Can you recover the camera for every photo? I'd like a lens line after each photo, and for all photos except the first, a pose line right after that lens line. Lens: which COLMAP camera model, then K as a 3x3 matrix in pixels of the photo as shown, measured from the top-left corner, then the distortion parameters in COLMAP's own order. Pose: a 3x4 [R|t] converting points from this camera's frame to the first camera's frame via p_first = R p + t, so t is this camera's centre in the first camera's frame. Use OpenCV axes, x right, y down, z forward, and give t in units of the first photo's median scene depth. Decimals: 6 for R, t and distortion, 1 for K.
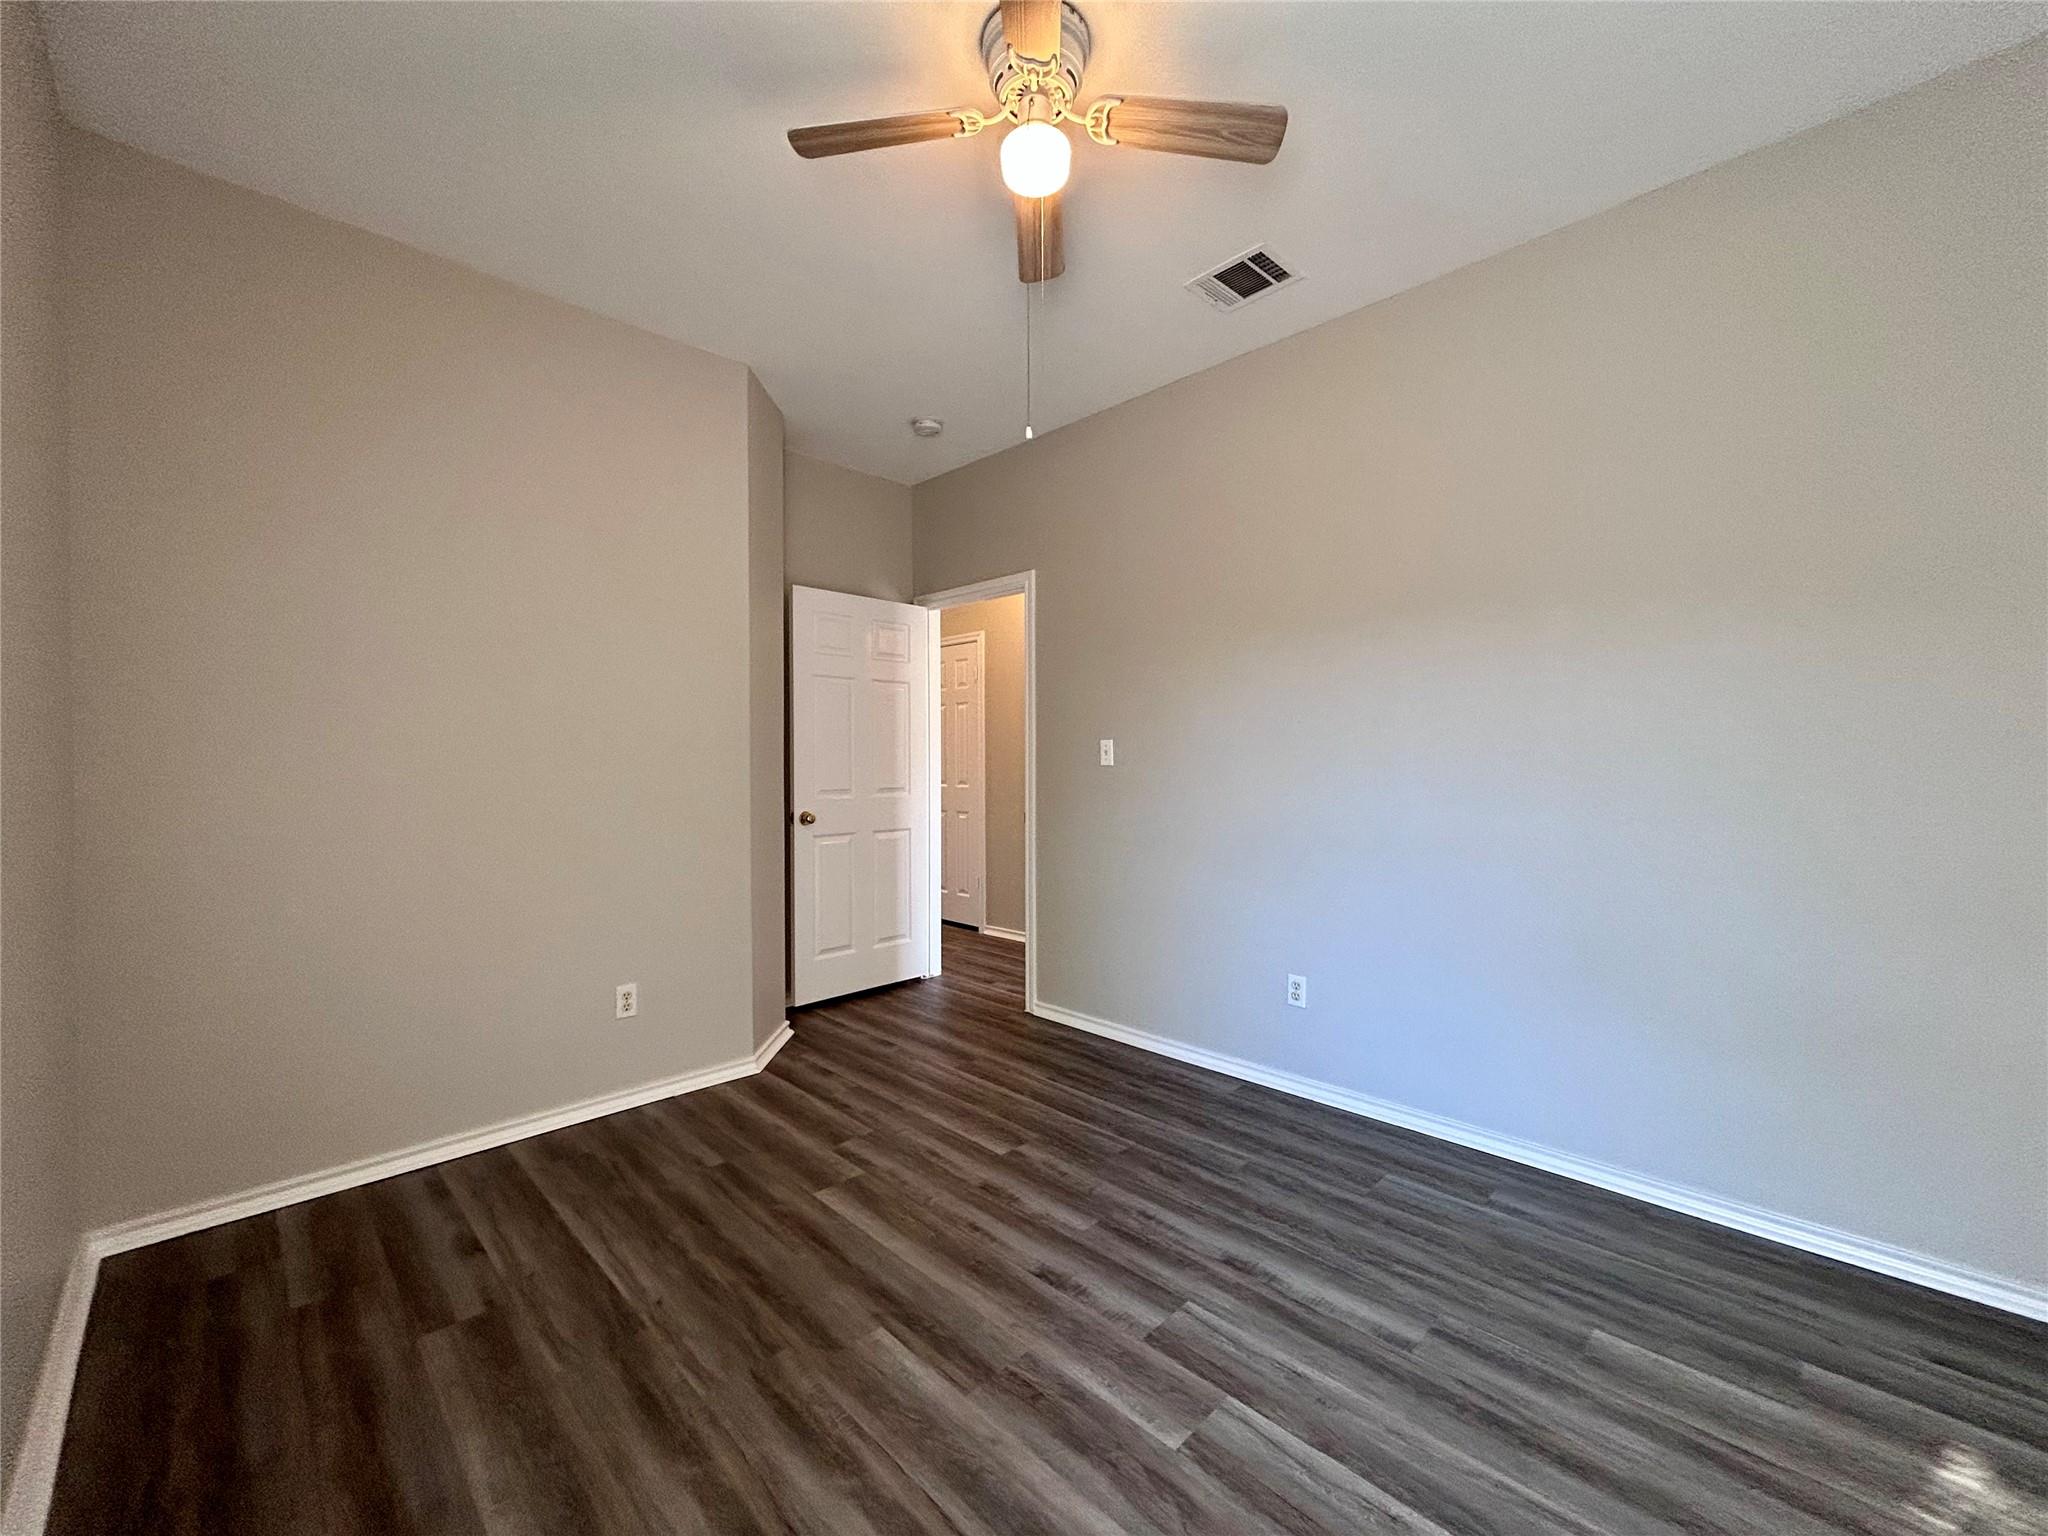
lens RADIAL K [[821.2, 0, 1039.7], [0, 821.2, 782.2], [0, 0, 1]] dist [-0.001810, 0.000360]
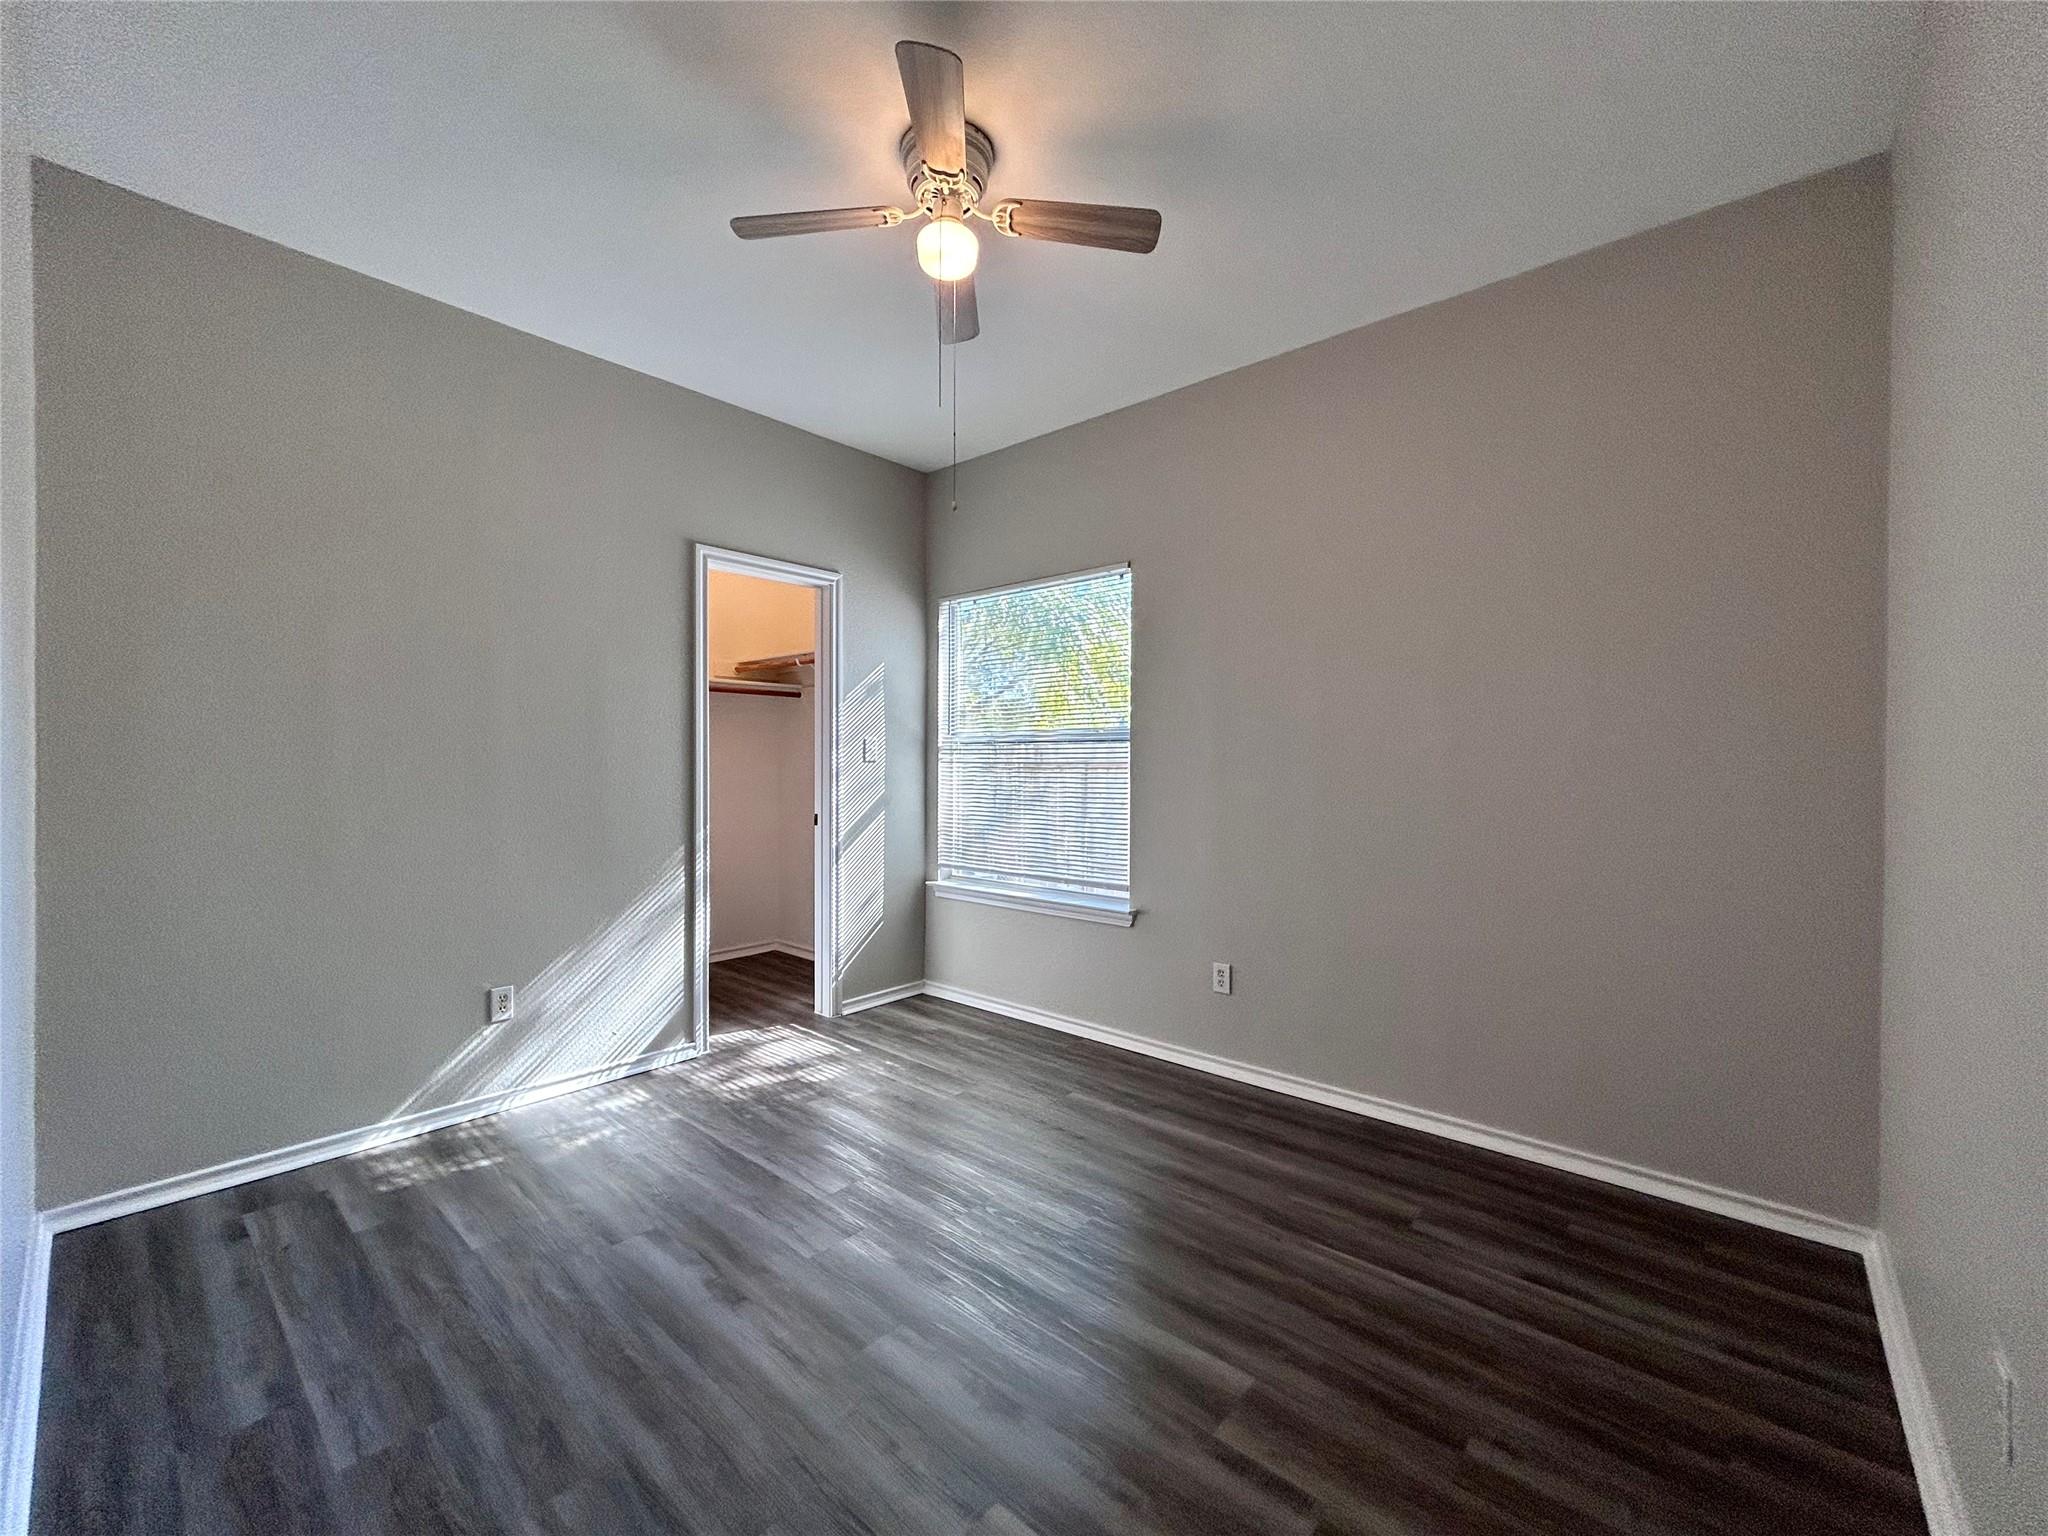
lens RADIAL K [[821.2, 0, 1015.0], [0, 821.2, 756.7], [0, 0, 1]] dist [-0.001810, 0.000360]
pose [[-0.998950, -0.000891, -0.045803, -0.040227], [-0.001472, 0.999919, 0.012648, -0.050151], [0.045788, 0.012702, -0.998870, 1.918128]]
